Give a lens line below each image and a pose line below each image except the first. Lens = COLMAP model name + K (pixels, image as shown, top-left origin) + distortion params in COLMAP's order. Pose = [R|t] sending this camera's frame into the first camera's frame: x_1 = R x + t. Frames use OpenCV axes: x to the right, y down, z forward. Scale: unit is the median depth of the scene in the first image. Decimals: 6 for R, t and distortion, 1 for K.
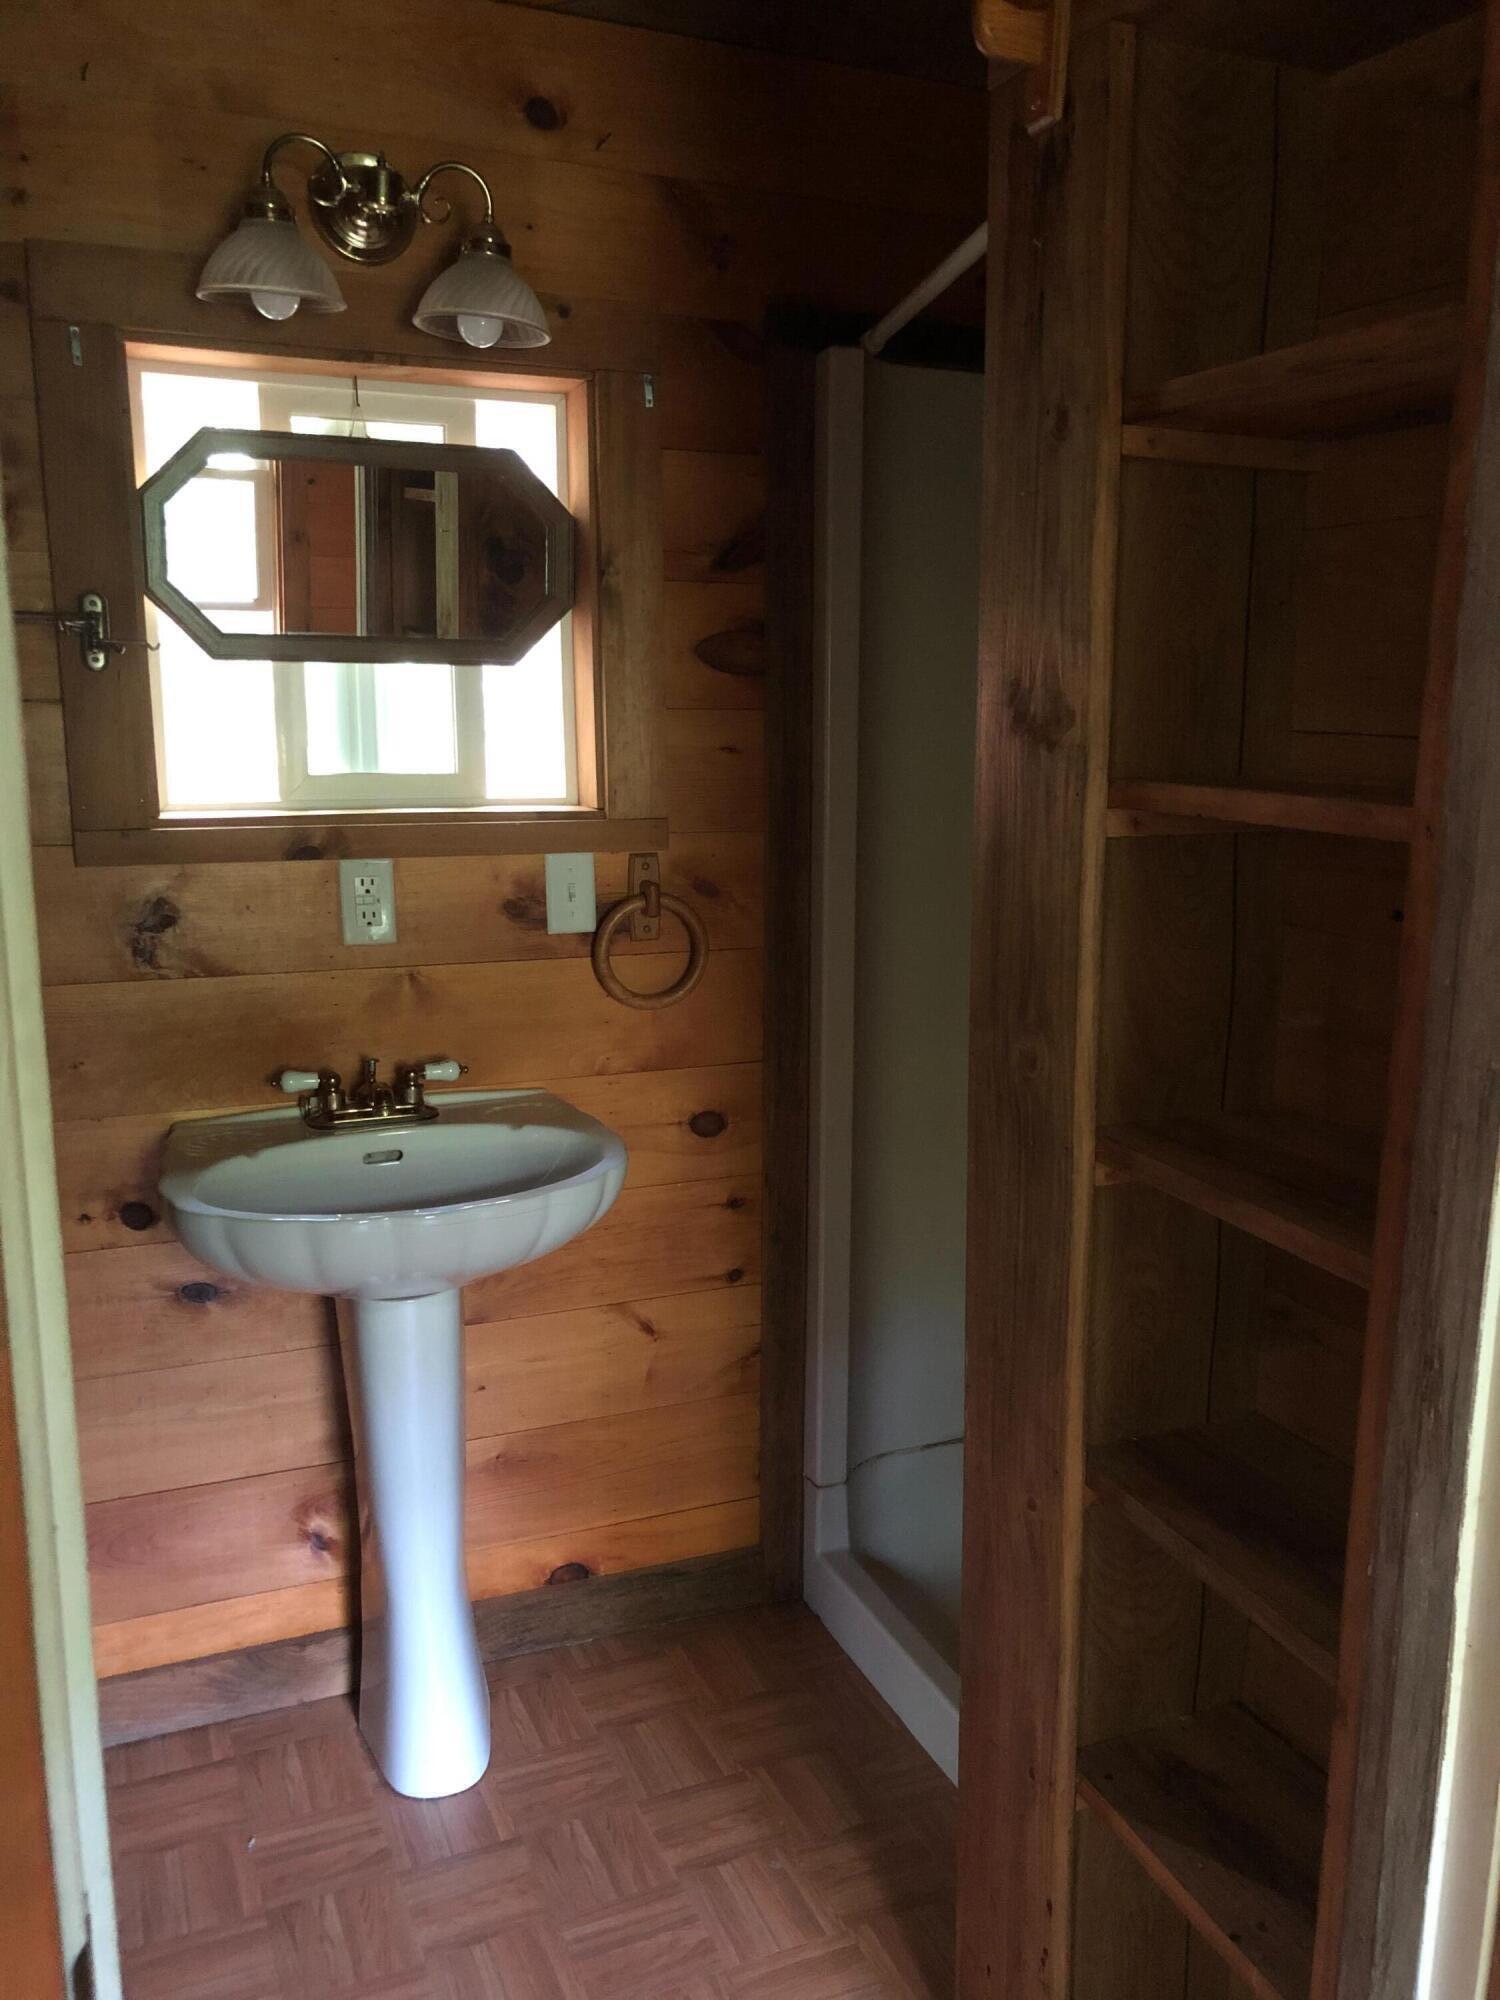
lens RADIAL K [[1611.2, 0, 747.9], [0, 1611.2, 1007.1], [0, 0, 1]] dist [0.023510, -0.003620]
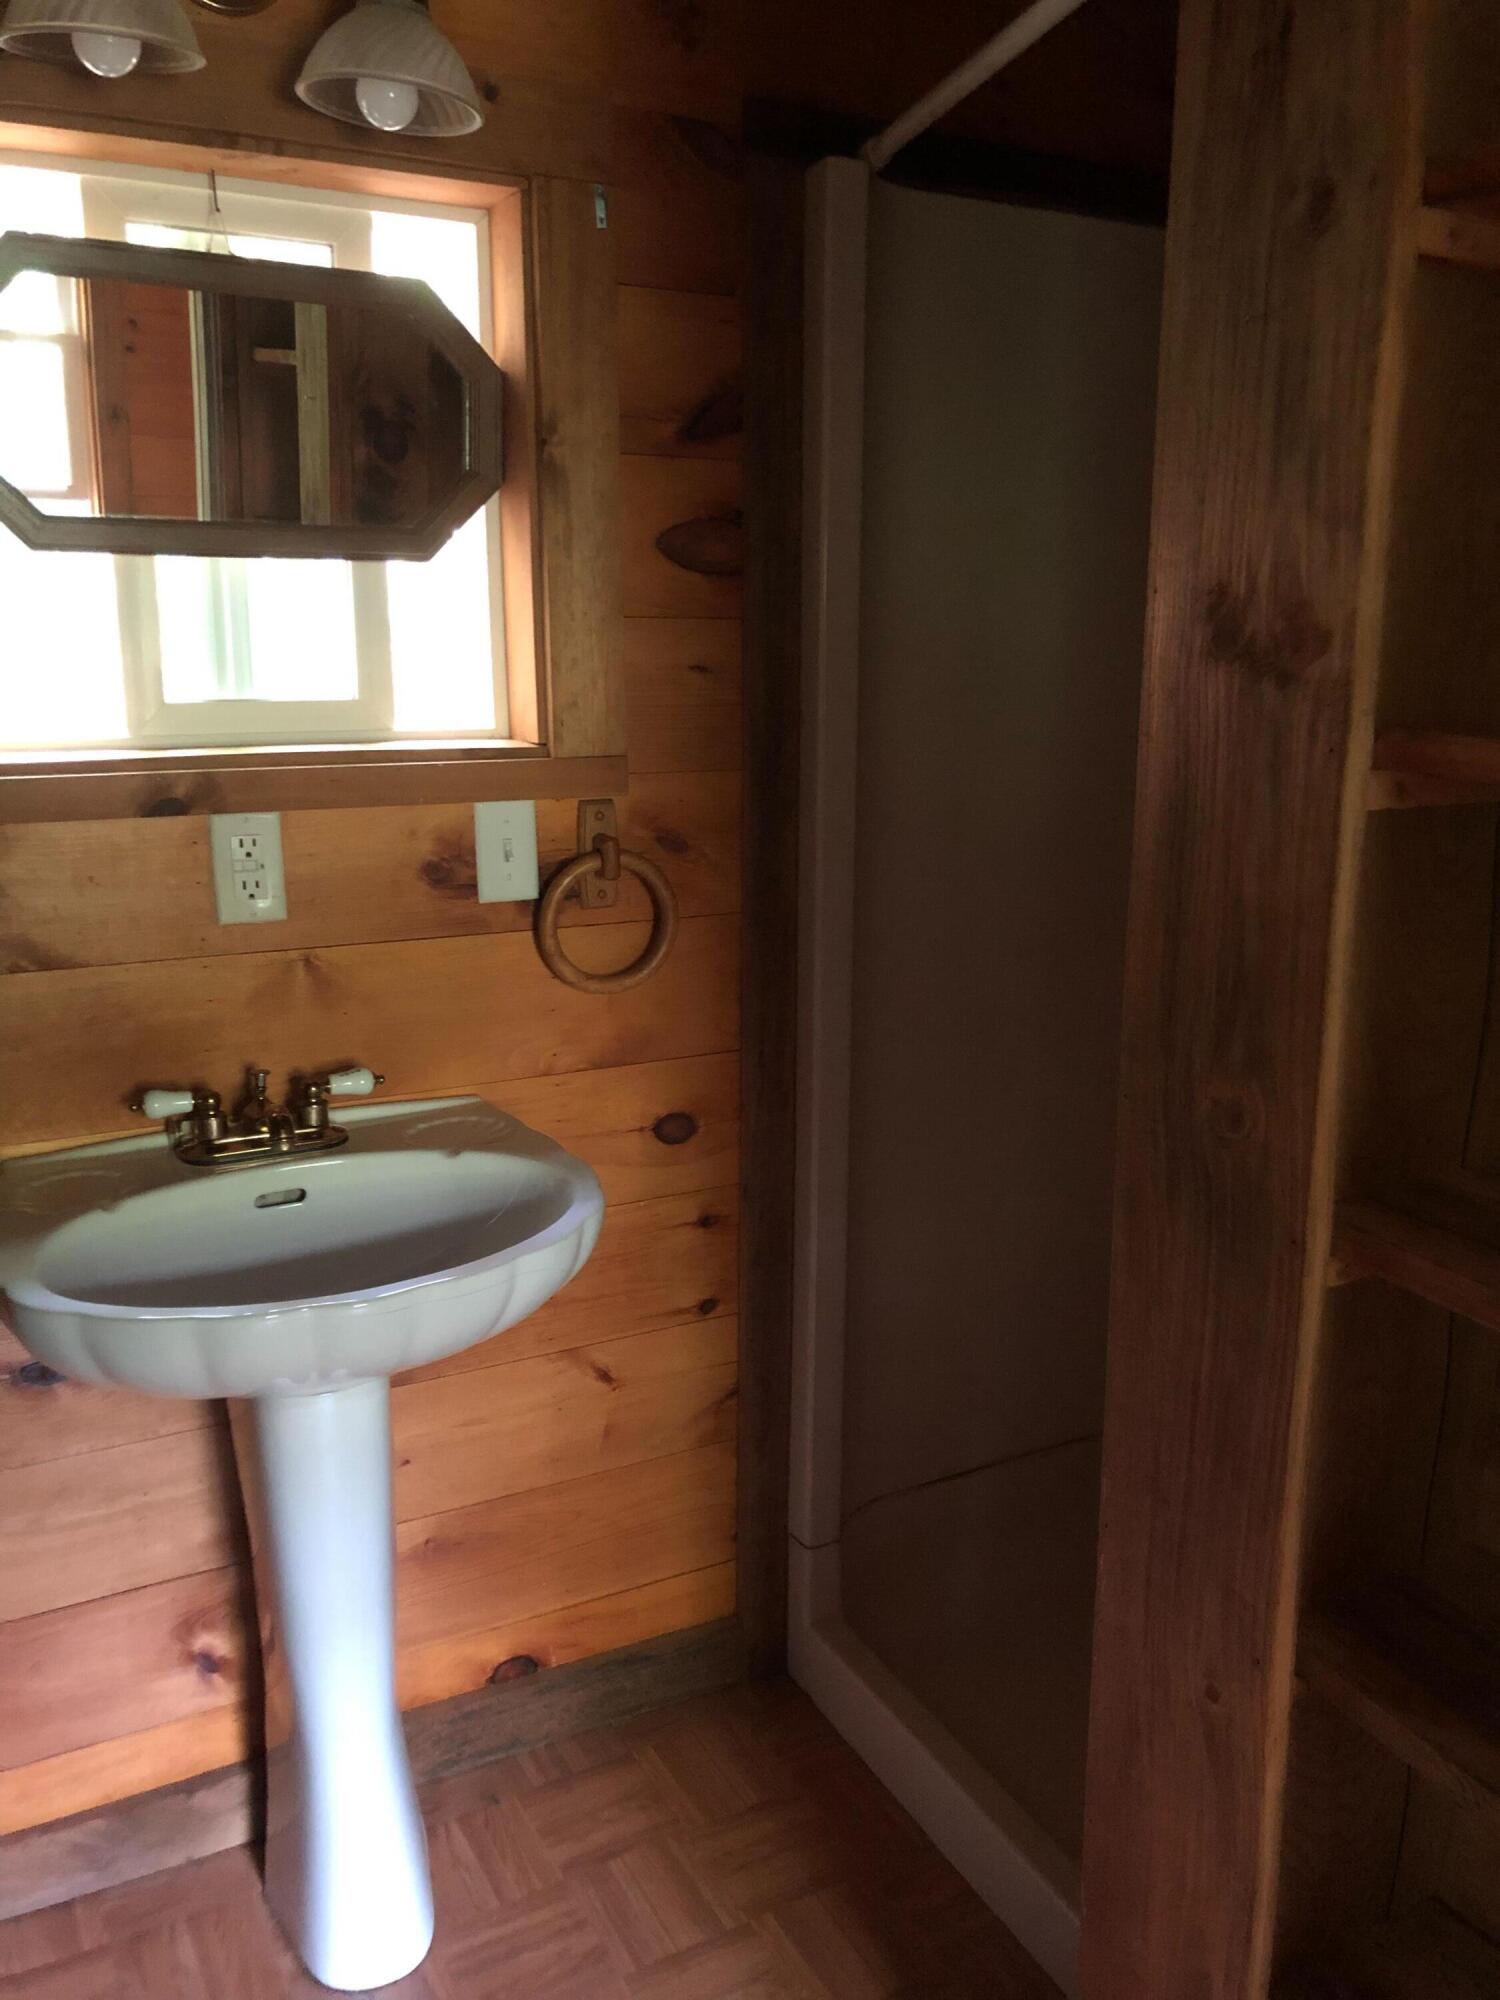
lens RADIAL K [[1640.5, 0, 755.2], [0, 1640.5, 998.9], [0, 0, 1]] dist [0.003212, 0.016366]
pose [[0.995274, -0.018971, 0.095239, -0.067443], [0.014261, 0.998653, 0.049894, -0.037216], [-0.096057, -0.048300, 0.994203, 0.182421]]
